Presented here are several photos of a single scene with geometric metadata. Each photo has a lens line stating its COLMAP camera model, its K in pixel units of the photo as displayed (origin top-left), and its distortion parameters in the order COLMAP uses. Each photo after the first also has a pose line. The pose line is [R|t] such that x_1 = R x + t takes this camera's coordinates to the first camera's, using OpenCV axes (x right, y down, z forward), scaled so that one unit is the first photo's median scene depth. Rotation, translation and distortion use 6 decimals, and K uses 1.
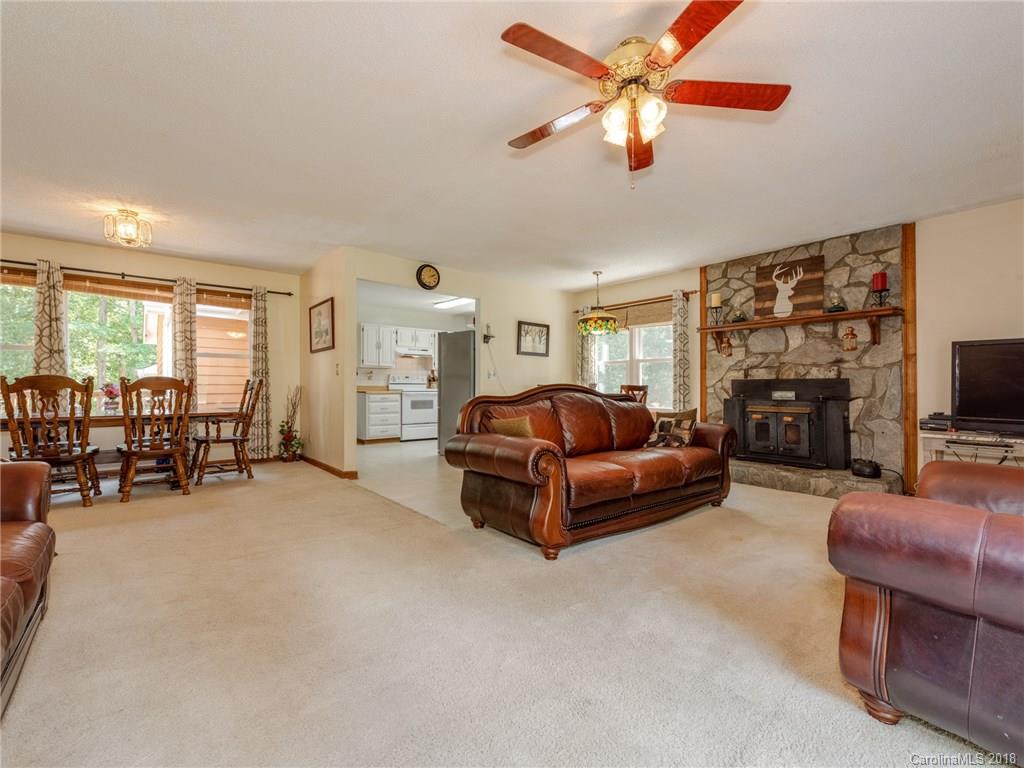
lens RADIAL K [[467.6, 0, 515.1], [0, 467.6, 379.8], [0, 0, 1]] dist [0.008474, -0.002976]
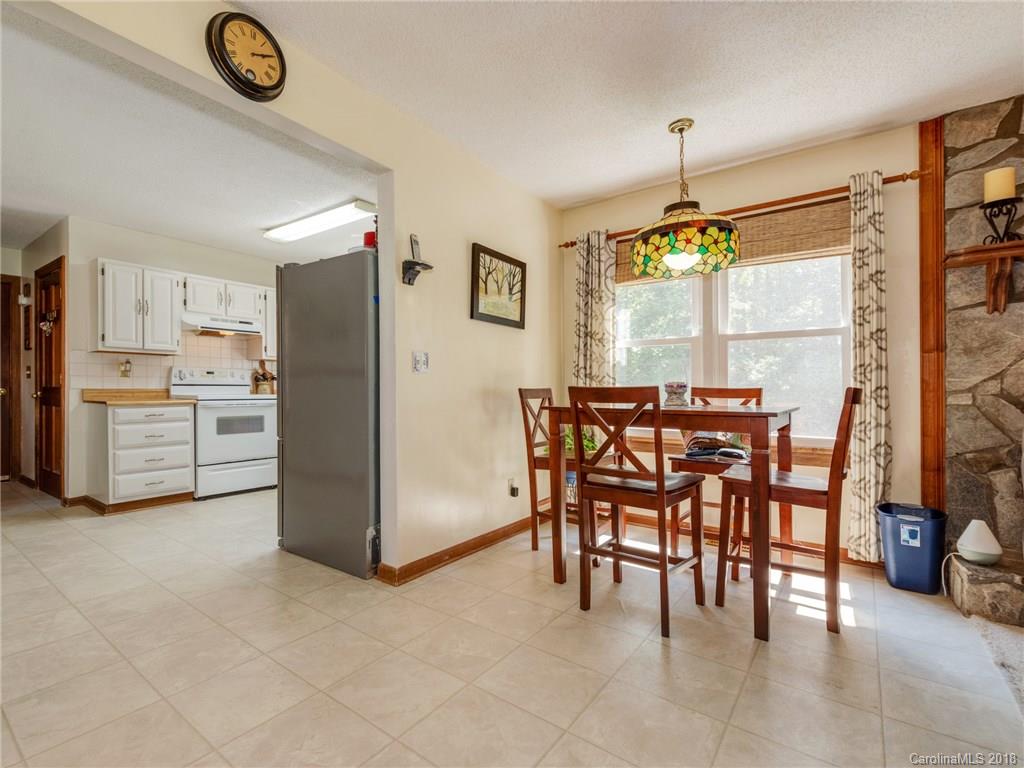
lens RADIAL K [[467.6, 0, 484.0], [0, 467.6, 388.4], [0, 0, 1]] dist [0.008474, -0.002976]
pose [[0.964584, 0.001134, 0.263772, -0.097069], [-0.004073, 0.999936, 0.010596, 0.007071], [-0.263743, -0.011295, 0.964527, 0.546917]]
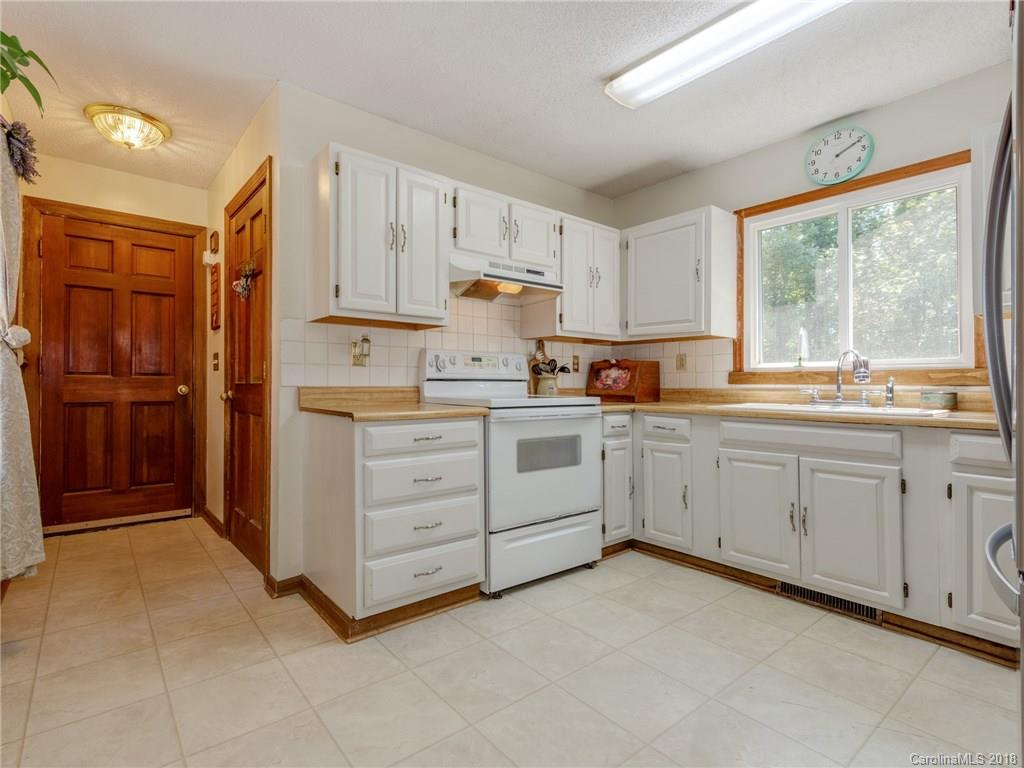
lens RADIAL K [[465.3, 0, 509.8], [0, 465.3, 381.6], [0, 0, 1]] dist [0.003807, 0.000214]
pose [[0.997669, 0.001651, 0.068215, -0.311167], [-0.002045, 0.999982, 0.005701, 0.010359], [-0.068204, -0.005828, 0.997654, 0.926173]]
